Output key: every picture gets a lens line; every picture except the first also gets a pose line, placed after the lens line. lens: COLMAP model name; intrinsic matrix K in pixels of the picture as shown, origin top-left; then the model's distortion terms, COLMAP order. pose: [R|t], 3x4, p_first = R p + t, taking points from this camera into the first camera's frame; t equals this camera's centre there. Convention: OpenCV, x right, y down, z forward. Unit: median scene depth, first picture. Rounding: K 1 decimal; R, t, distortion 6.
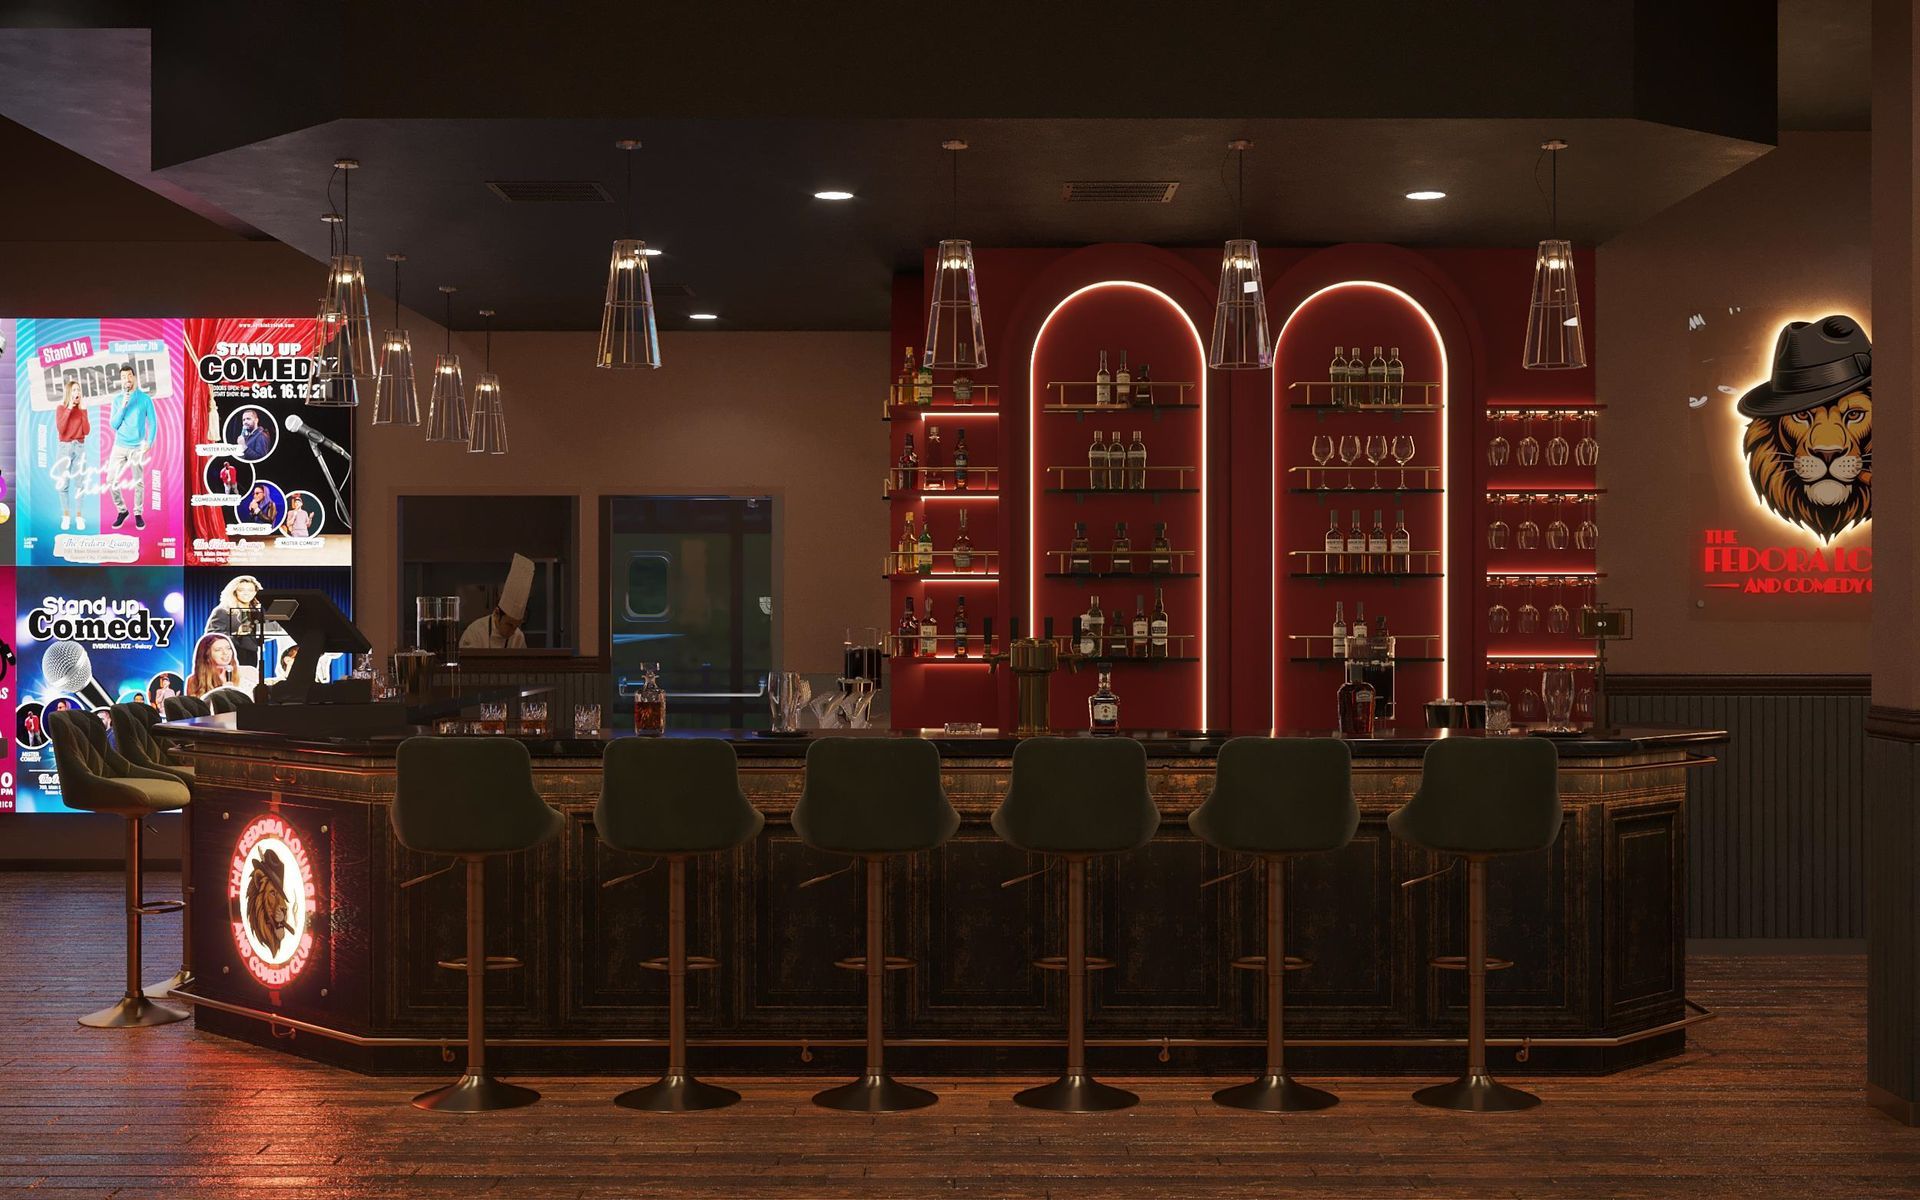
lens RADIAL K [[845.7, 0, 958.4], [0, 845.7, 603.0], [0, 0, 1]] dist [0.001987, -0.000780]
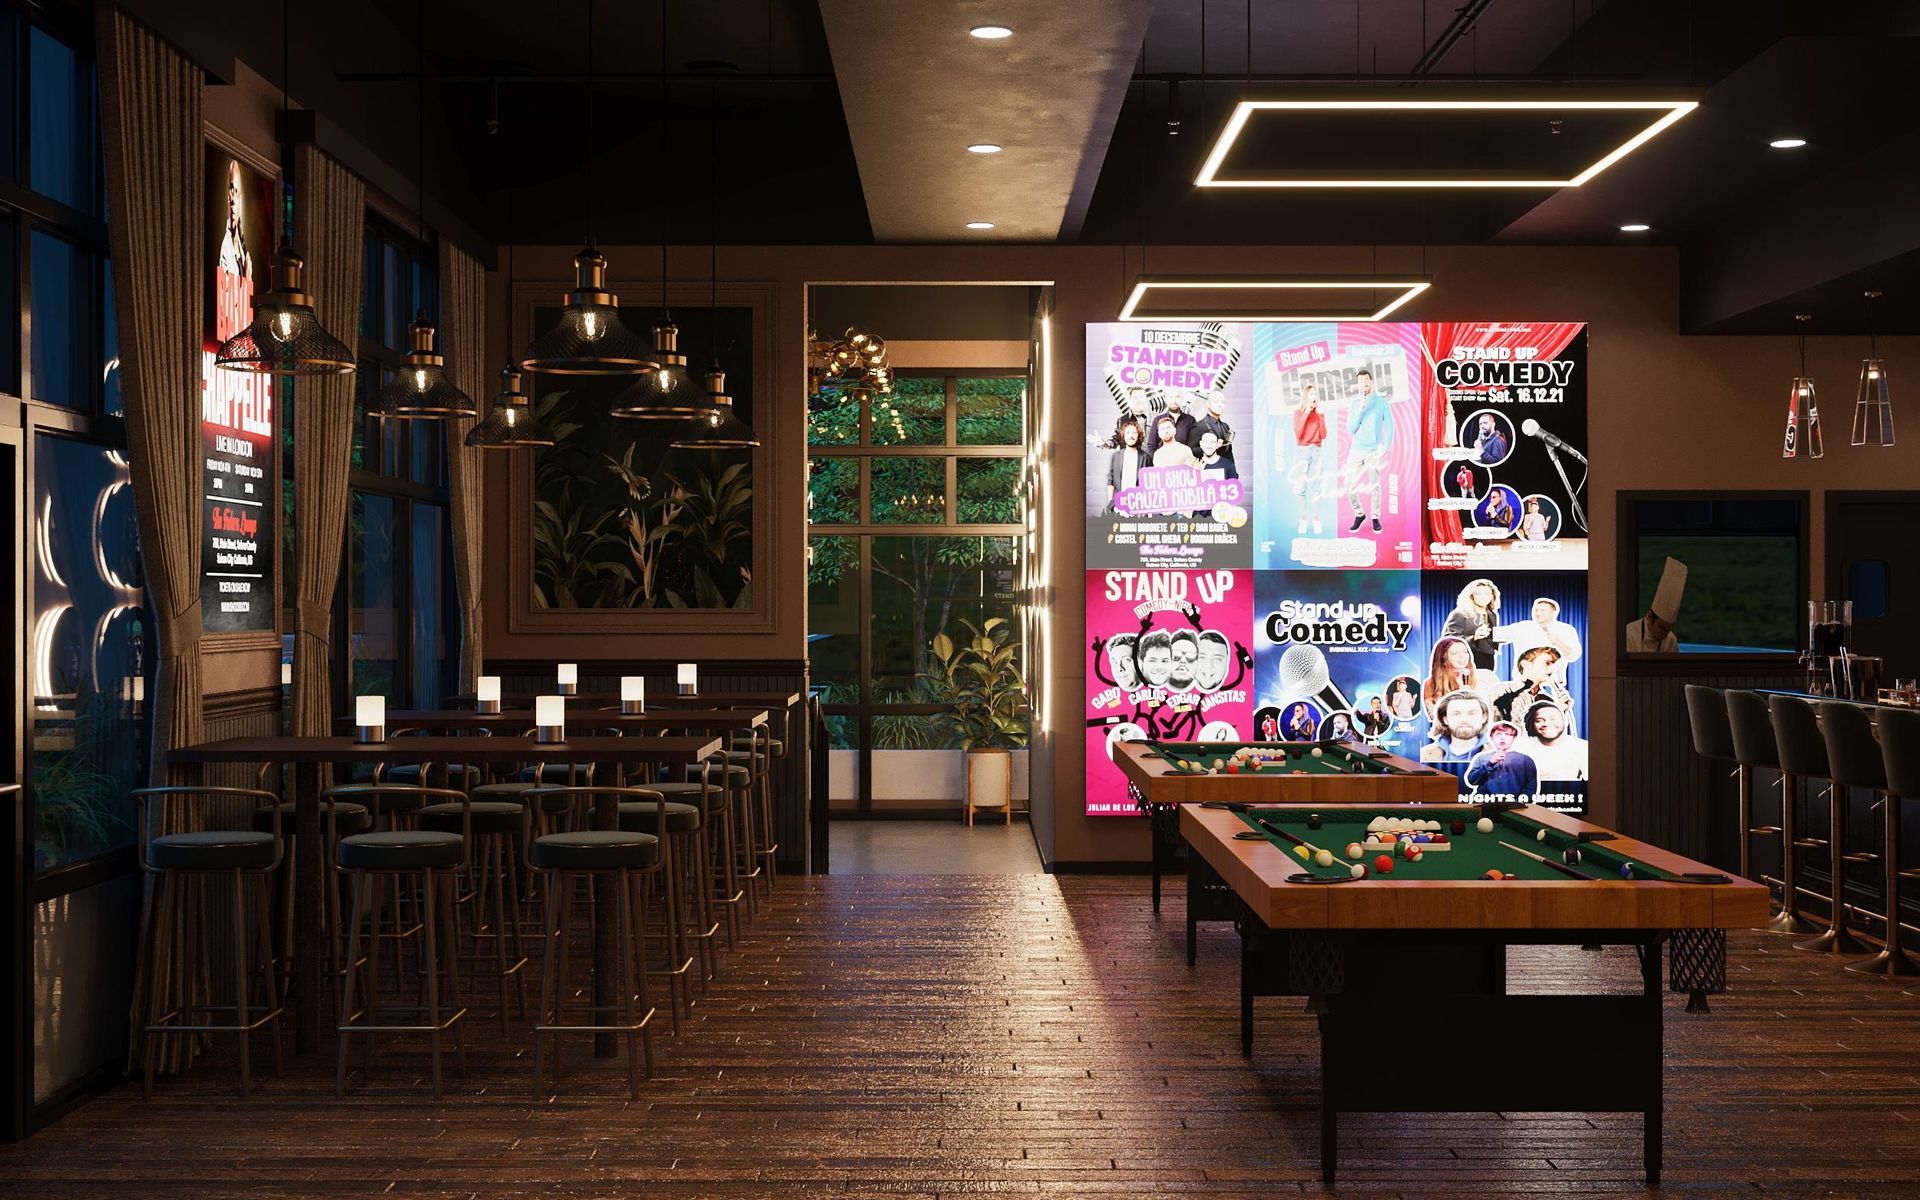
lens RADIAL K [[845.7, 0, 960.2], [0, 845.7, 602.8], [0, 0, 1]] dist [0.001987, -0.000780]
pose [[1.000000, 0.000048, 0.000342, -2.308629], [-0.000046, 0.999989, -0.004620, 0.000758], [-0.000342, 0.004620, 0.999989, -0.005428]]
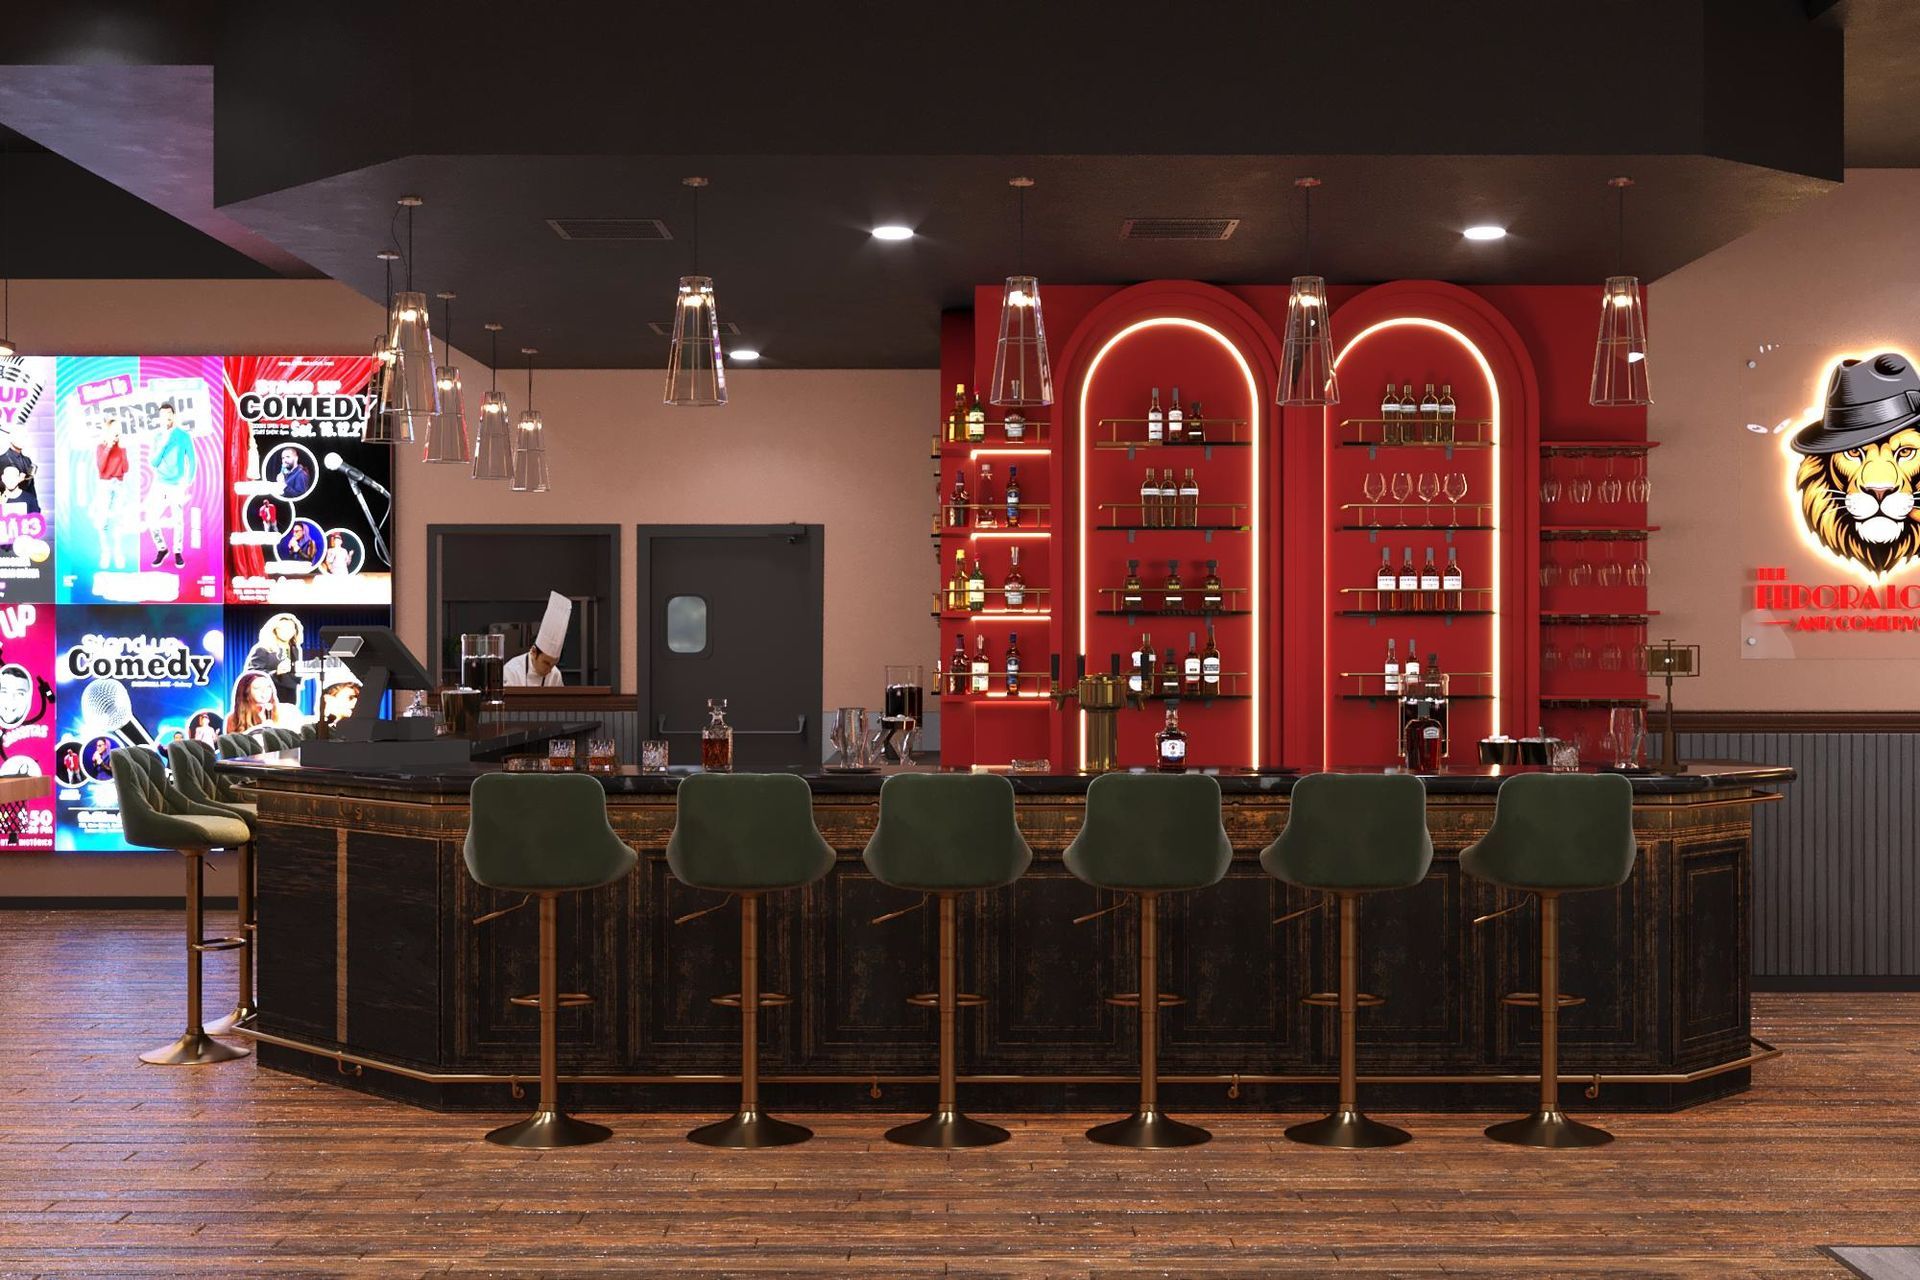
lens RADIAL K [[843.3, 0, 962.5], [0, 843.3, 643.2], [0, 0, 1]] dist [0.000956, 0.000198]
pose [[1.000000, -0.000132, 0.000066, -0.064497], [0.000131, 0.999999, 0.001493, 0.002165], [-0.000066, -0.001493, 0.999999, 0.002388]]
